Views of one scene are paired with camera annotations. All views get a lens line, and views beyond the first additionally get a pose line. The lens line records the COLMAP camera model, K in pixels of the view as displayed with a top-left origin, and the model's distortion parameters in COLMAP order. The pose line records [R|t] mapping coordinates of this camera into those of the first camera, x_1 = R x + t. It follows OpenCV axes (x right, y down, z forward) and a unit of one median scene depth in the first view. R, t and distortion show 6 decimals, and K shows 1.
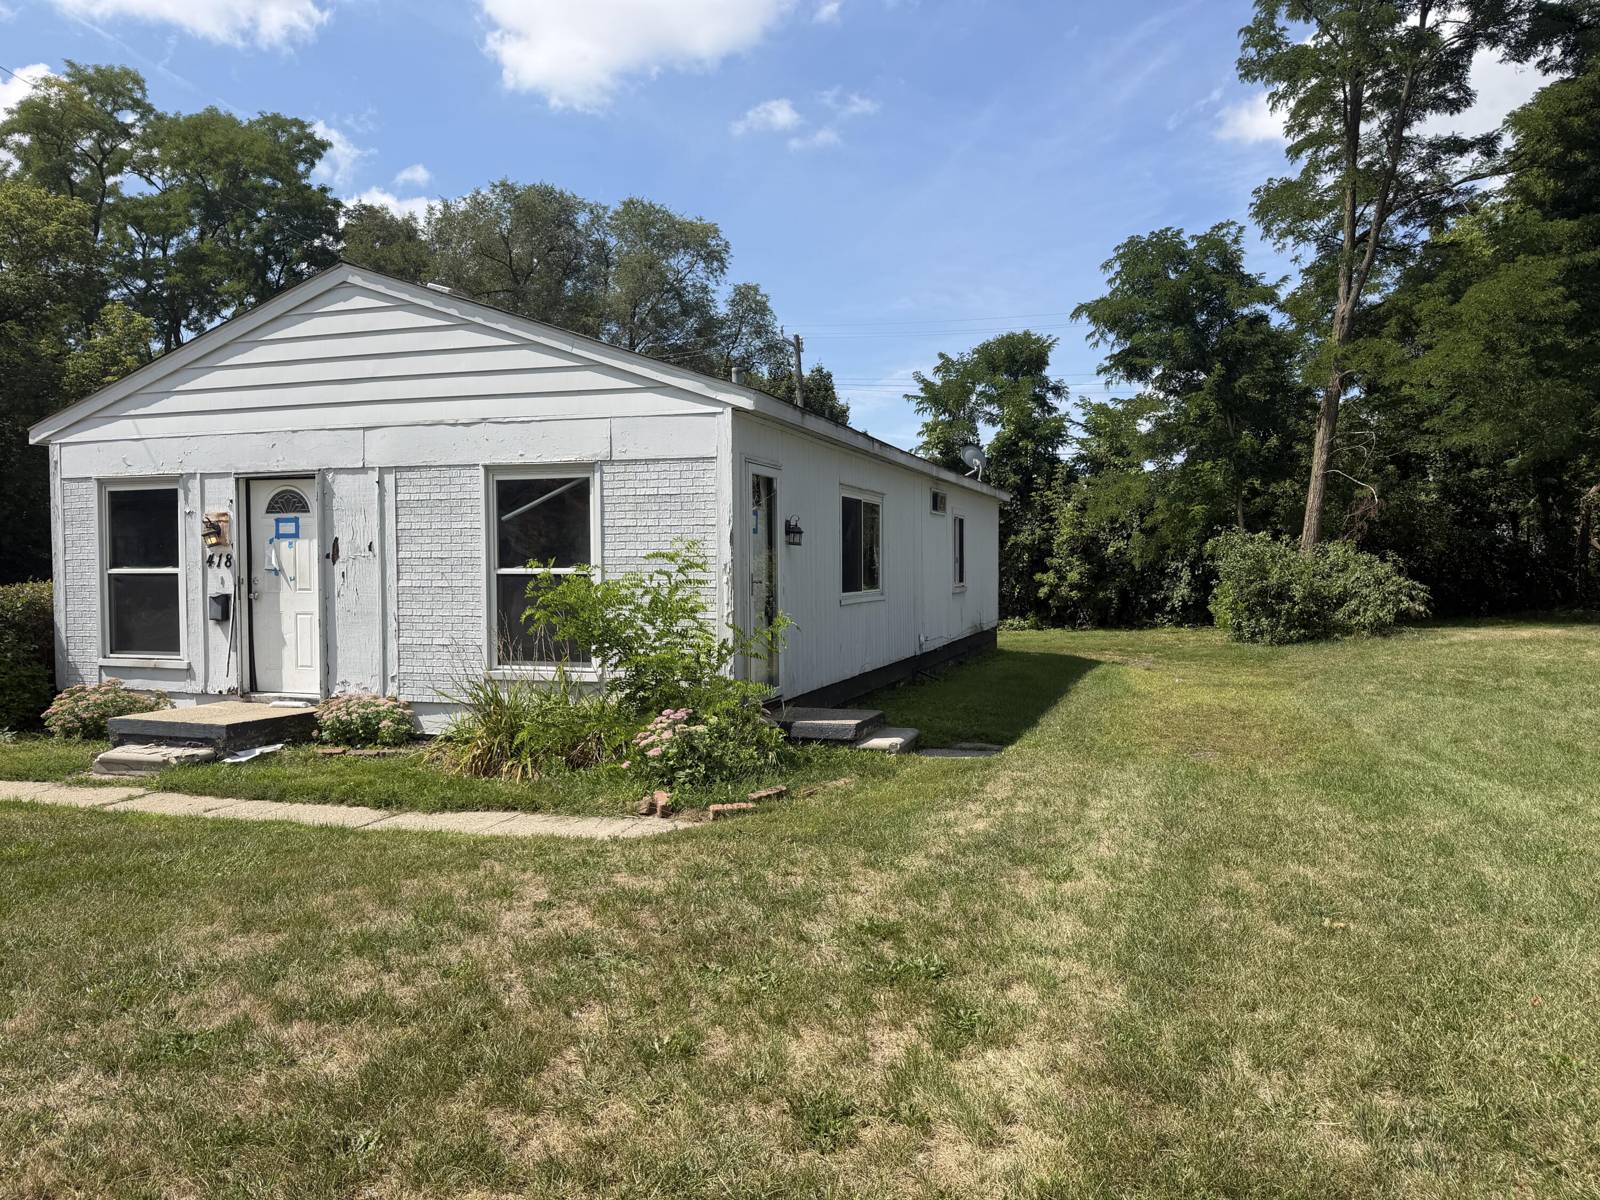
lens RADIAL K [[1108.1, 0, 805.1], [0, 1108.1, 606.8], [0, 0, 1]] dist [0.043951, -0.012162]
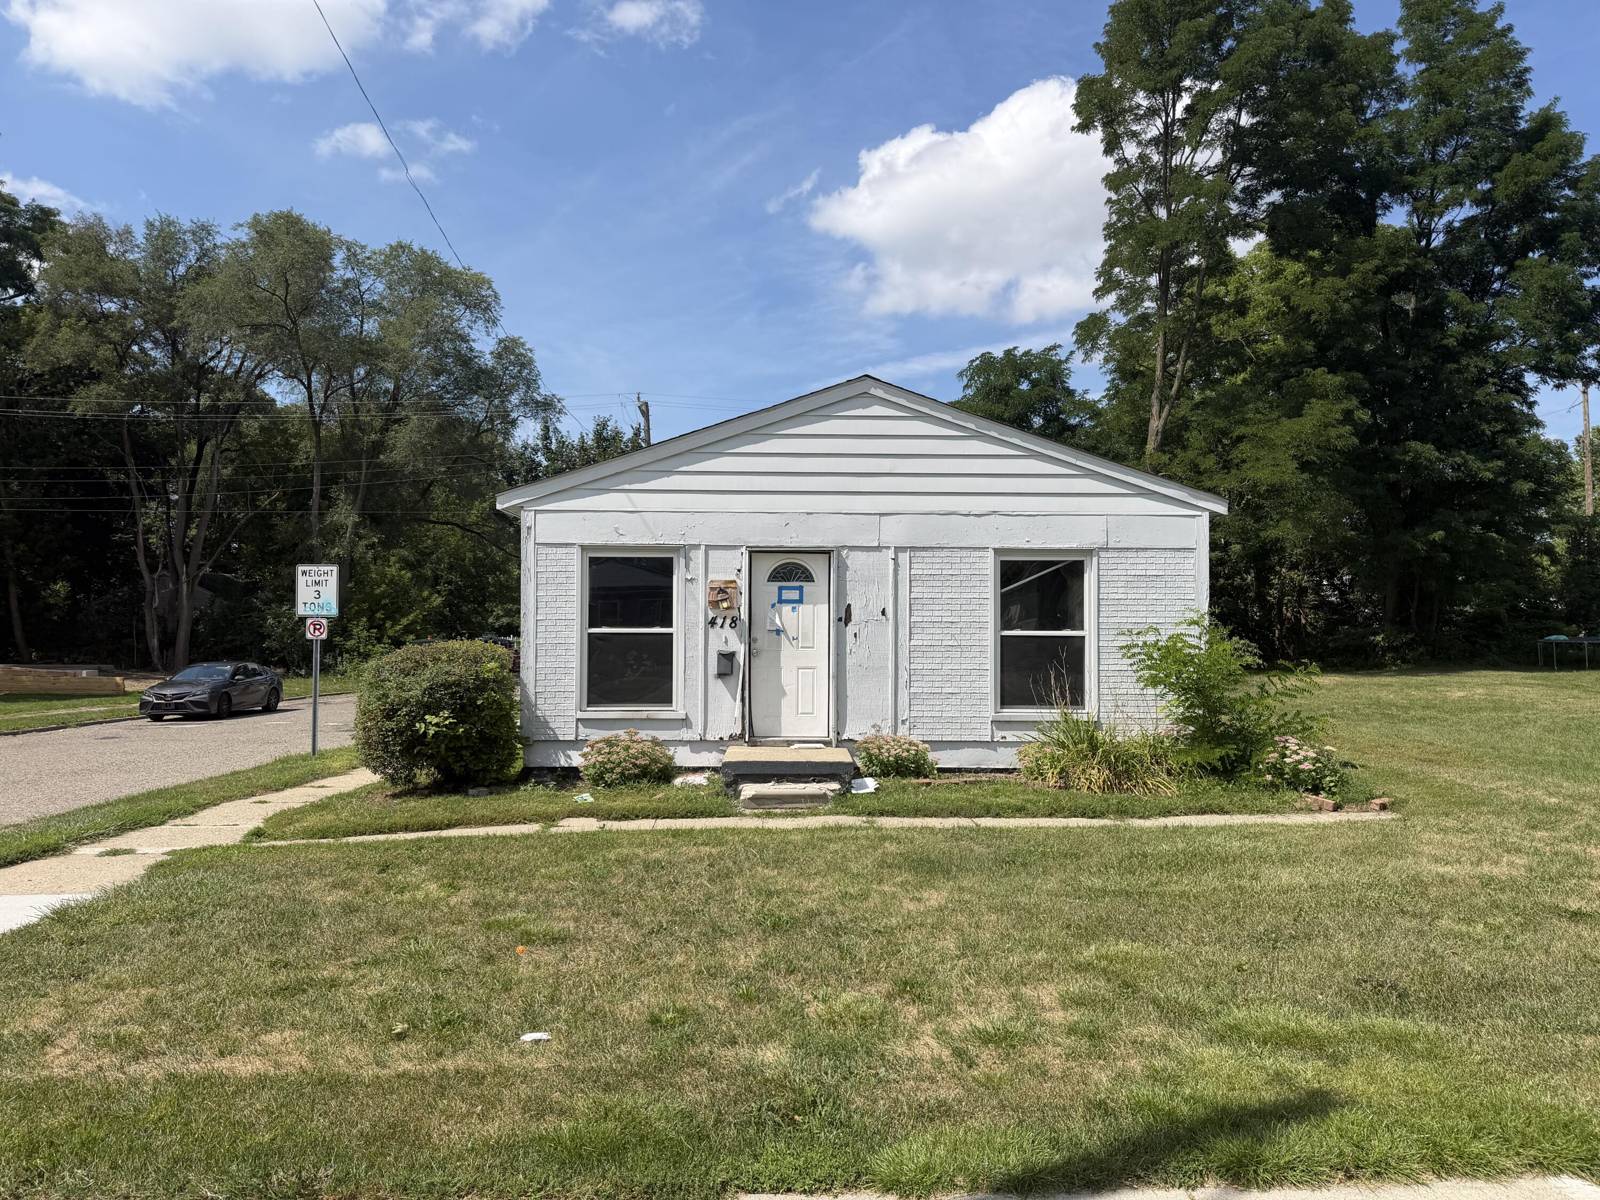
lens RADIAL K [[1108.1, 0, 788.7], [0, 1108.1, 602.5], [0, 0, 1]] dist [0.043951, -0.012162]
pose [[0.937347, 0.013659, 0.348130, -0.856848], [0.004153, 0.998722, -0.050369, -0.004199], [-0.348373, 0.048659, 0.936092, -0.074762]]
